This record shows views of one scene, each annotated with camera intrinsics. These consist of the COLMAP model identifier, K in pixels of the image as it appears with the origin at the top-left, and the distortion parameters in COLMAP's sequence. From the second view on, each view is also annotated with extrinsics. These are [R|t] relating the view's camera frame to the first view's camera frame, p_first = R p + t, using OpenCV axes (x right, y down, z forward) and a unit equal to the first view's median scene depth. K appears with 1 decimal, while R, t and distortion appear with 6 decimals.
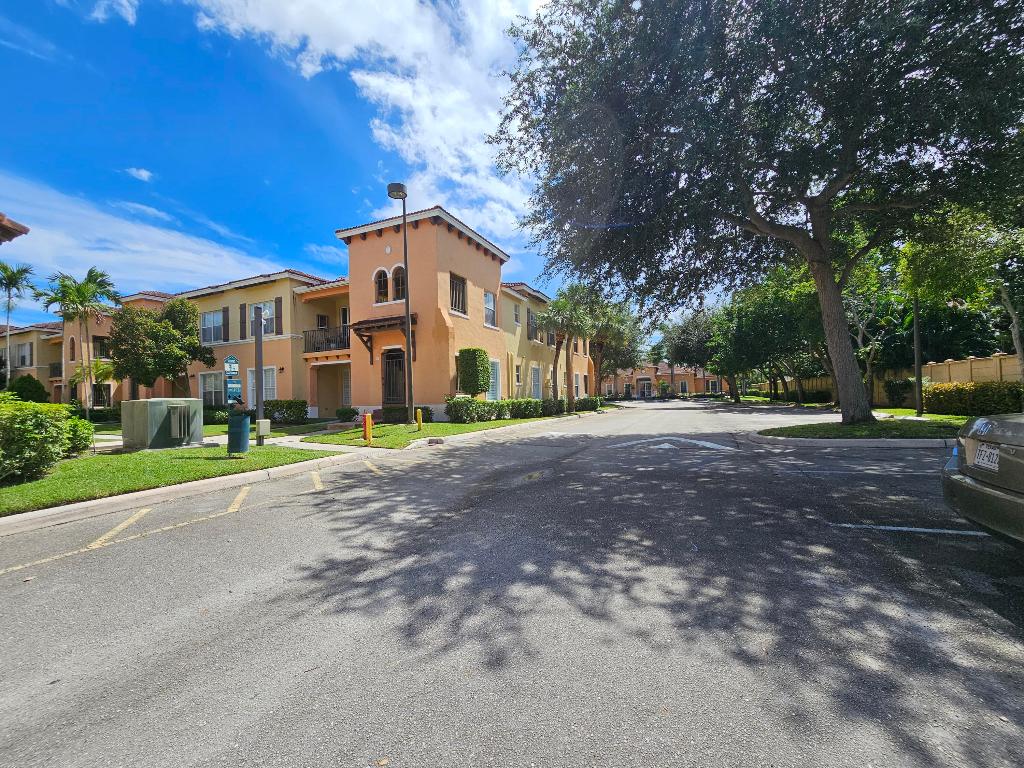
lens RADIAL K [[419.5, 0, 510.5], [0, 419.5, 387.3], [0, 0, 1]] dist [-0.001882, 0.003054]
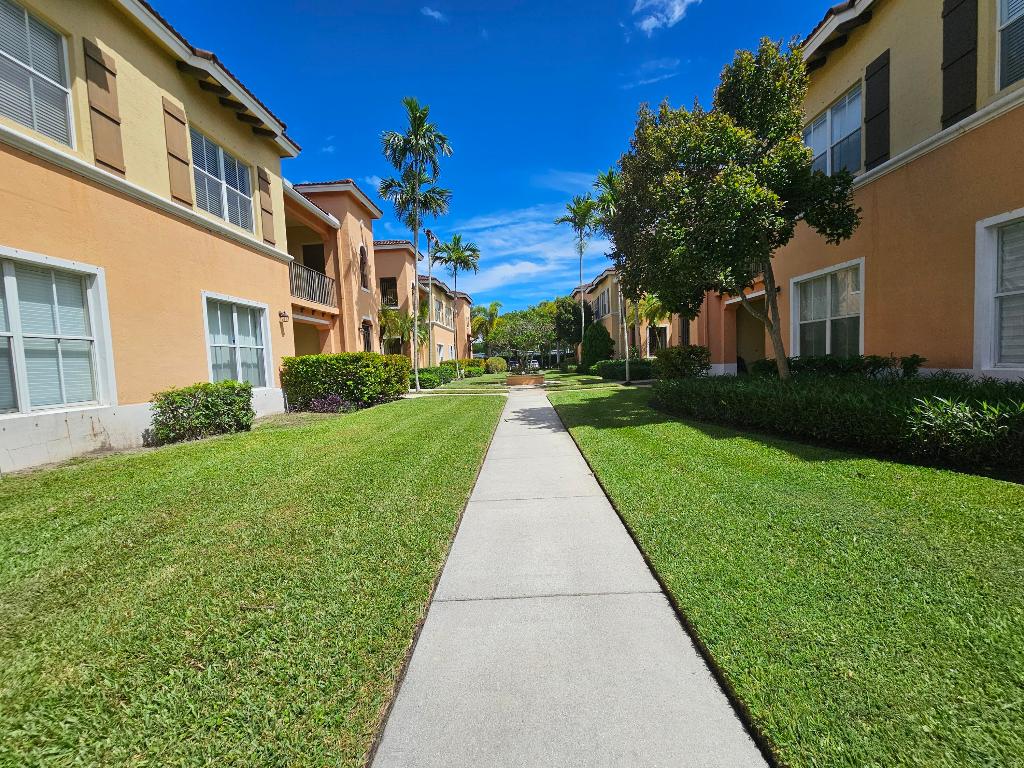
lens RADIAL K [[419.5, 0, 510.5], [0, 419.5, 387.3], [0, 0, 1]] dist [-0.001882, 0.003054]
pose [[0.388305, 0.060616, -0.919535, -0.489010], [0.065855, 0.993458, 0.093298, 0.016727], [0.919175, -0.096784, 0.381773, 0.604597]]
